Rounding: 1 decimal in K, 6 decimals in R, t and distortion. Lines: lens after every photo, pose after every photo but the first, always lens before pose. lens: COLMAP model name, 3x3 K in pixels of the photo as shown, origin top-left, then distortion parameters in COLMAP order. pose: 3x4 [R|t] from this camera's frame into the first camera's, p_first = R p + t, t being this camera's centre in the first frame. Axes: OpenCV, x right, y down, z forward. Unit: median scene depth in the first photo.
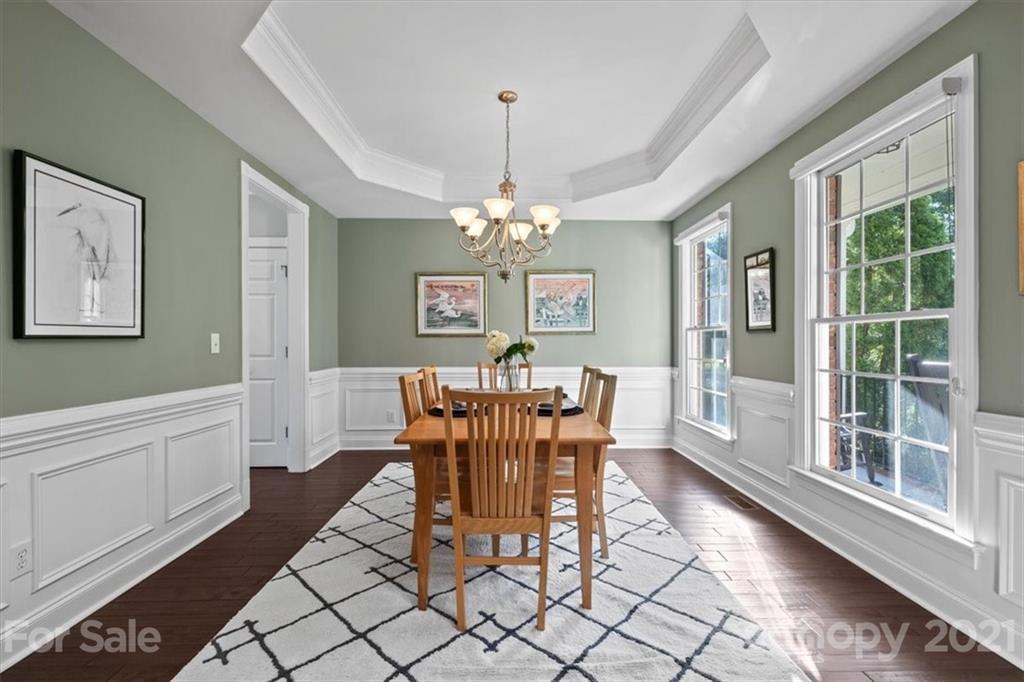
lens RADIAL K [[441.5, 0, 518.8], [0, 441.5, 342.8], [0, 0, 1]] dist [-0.001806, -0.000378]
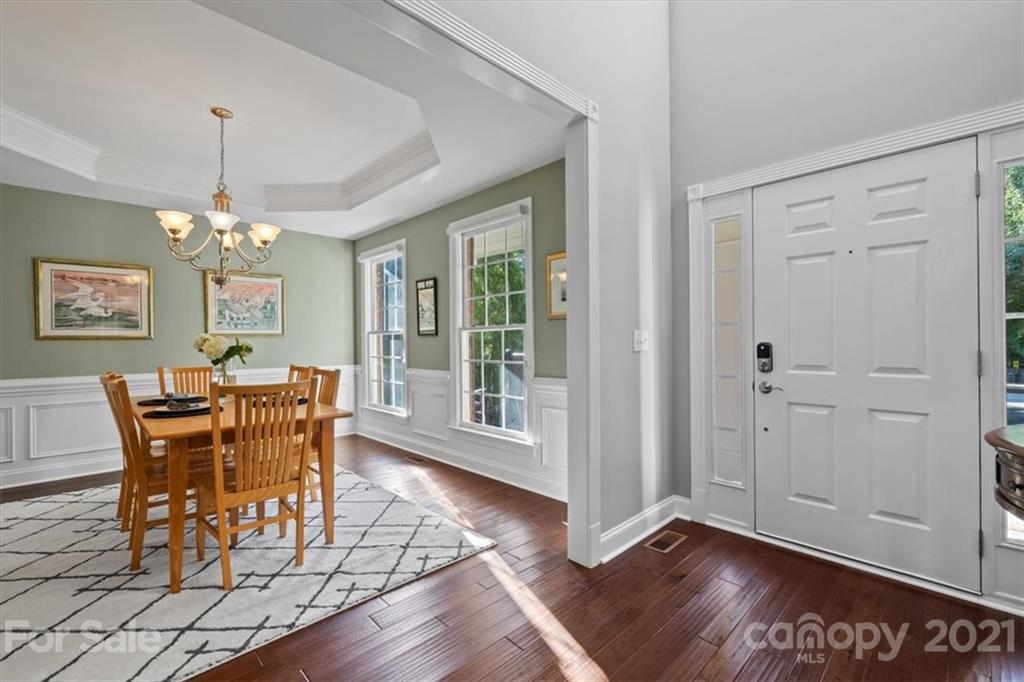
lens RADIAL K [[441.5, 0, 512.9], [0, 441.5, 339.6], [0, 0, 1]] dist [-0.001806, -0.000378]
pose [[0.733874, -0.002470, 0.679281, -0.237632], [0.009478, 0.999933, -0.006605, -0.000383], [-0.679219, 0.011286, 0.733848, -0.248126]]
